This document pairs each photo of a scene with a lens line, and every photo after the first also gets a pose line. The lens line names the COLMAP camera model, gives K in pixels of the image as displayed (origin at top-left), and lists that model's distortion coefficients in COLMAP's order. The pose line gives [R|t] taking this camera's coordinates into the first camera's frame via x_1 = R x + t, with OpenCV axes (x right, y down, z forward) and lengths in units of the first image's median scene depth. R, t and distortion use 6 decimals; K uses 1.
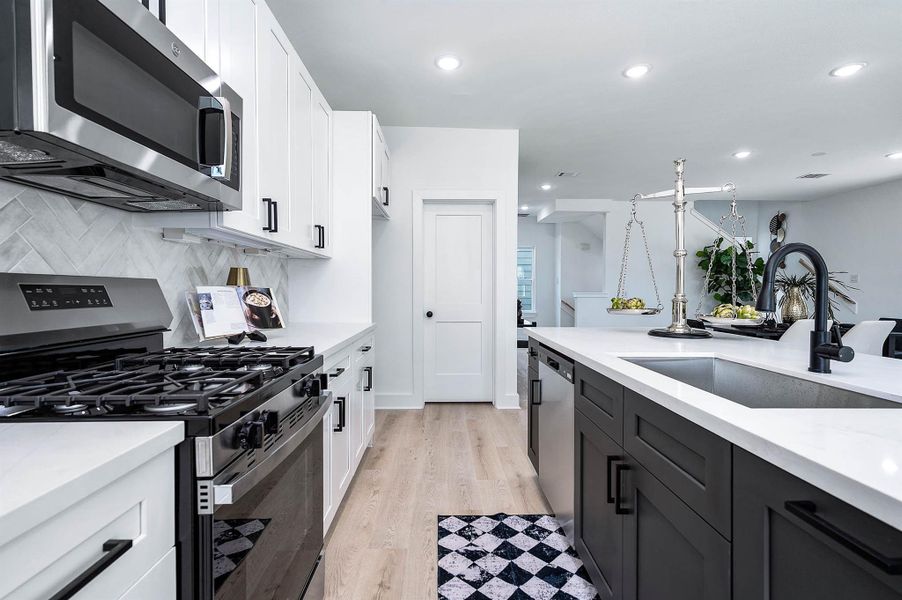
lens RADIAL K [[417.8, 0, 454.4], [0, 417.8, 302.1], [0, 0, 1]] dist [-0.000457, -0.000173]
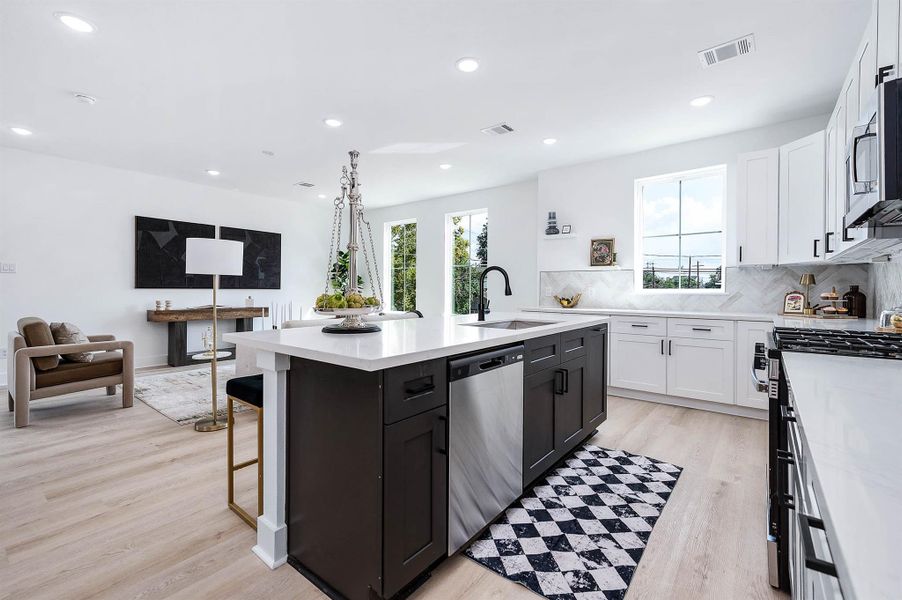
lens RADIAL K [[392.3, 0, 453.7], [0, 392.3, 290.7], [0, 0, 1]] dist [0.010290, -0.000132]
pose [[-0.768018, -0.009812, 0.640353, -0.270342], [0.010517, 0.999555, 0.027930, -0.041412], [-0.640342, 0.028185, -0.767573, 1.796782]]
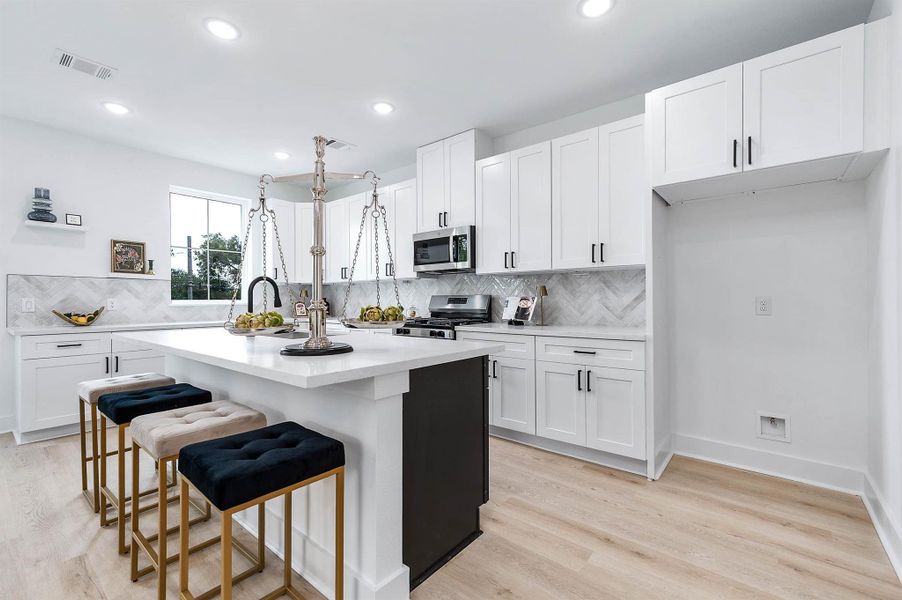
lens RADIAL K [[393.4, 0, 451.0], [0, 393.4, 297.0], [0, 0, 1]] dist [0.010597, 0.001666]
pose [[-0.656355, -0.007678, -0.754413, 1.097464], [-0.020003, 0.999774, 0.007227, -0.042365], [0.754187, 0.019834, -0.656361, 1.967309]]
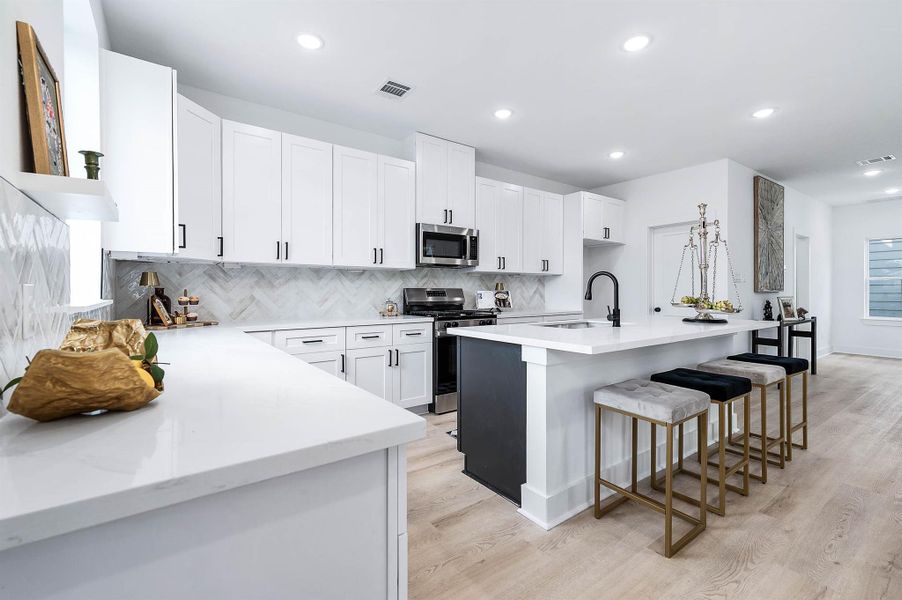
lens RADIAL K [[392.3, 0, 450.6], [0, 392.3, 291.7], [0, 0, 1]] dist [0.010290, -0.000132]
pose [[0.562075, -0.003516, -0.827079, 1.371118], [-0.021487, 0.999591, -0.018852, 0.022335], [0.826807, 0.028367, 0.561770, -0.609798]]
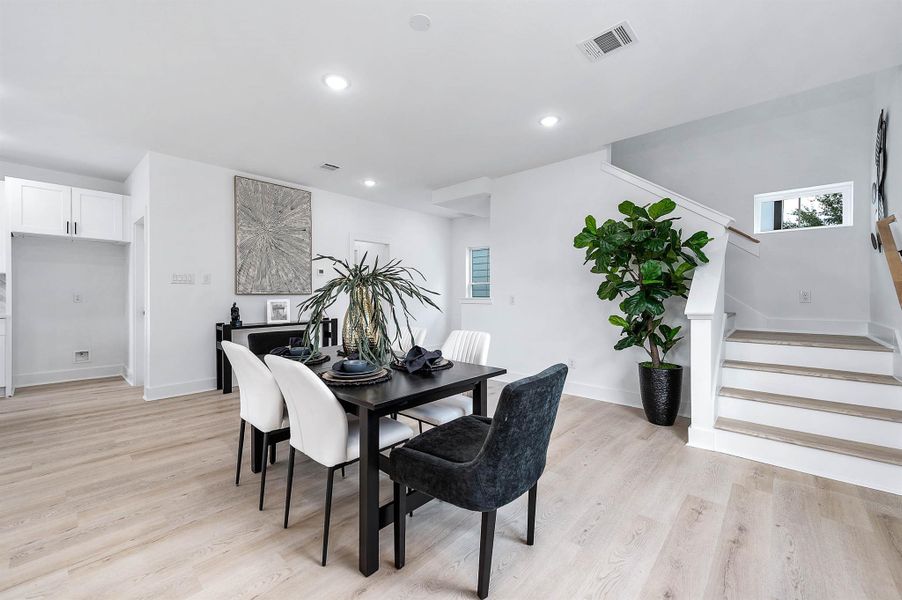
lens RADIAL K [[361.8, 0, 456.3], [0, 361.8, 297.2], [0, 0, 1]] dist [0.003035, 0.000168]
pose [[0.723574, 0.003550, -0.690238, 3.044724], [-0.021521, 0.999617, -0.017419, -0.041385], [0.689911, 0.027459, 0.723373, 1.872016]]
